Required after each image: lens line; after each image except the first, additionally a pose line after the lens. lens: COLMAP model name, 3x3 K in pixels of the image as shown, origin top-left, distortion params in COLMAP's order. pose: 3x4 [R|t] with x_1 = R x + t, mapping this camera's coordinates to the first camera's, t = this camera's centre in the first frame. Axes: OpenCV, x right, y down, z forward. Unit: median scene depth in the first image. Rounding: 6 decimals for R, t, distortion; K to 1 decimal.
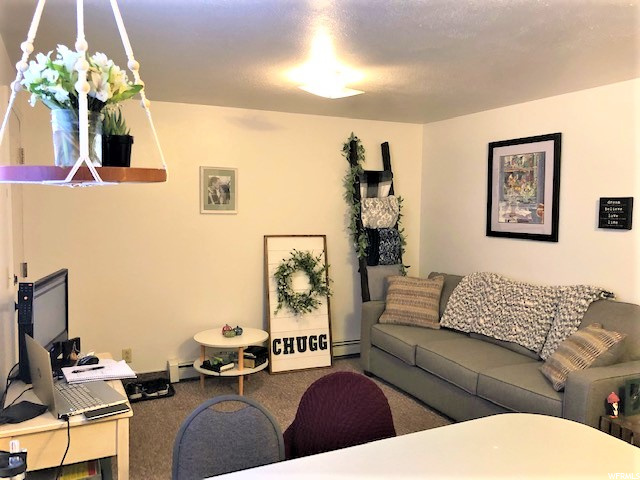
lens RADIAL K [[523.6, 0, 320.0], [0, 523.6, 240.0], [0, 0, 1]] dist [0.002213, -0.001646]
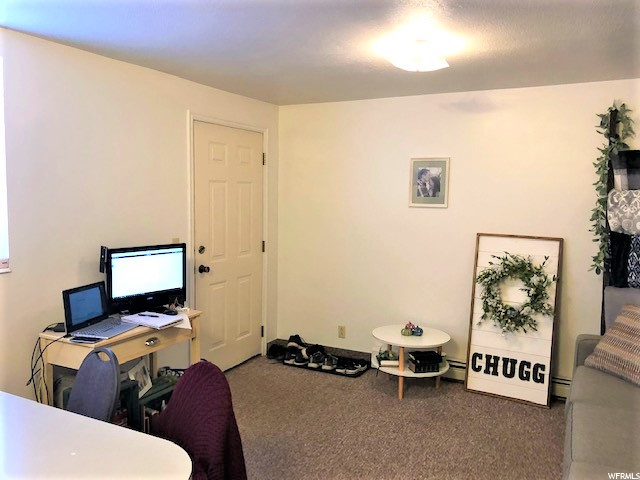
lens RADIAL K [[515.1, 0, 320.0], [0, 515.1, 240.0], [0, 0, 1]] dist [0.005044, 0.000904]
pose [[0.592590, 0.071159, -0.802355, 0.430742], [-0.068668, 0.996927, 0.037699, -0.012064], [0.802572, 0.032756, 0.595656, 0.273934]]
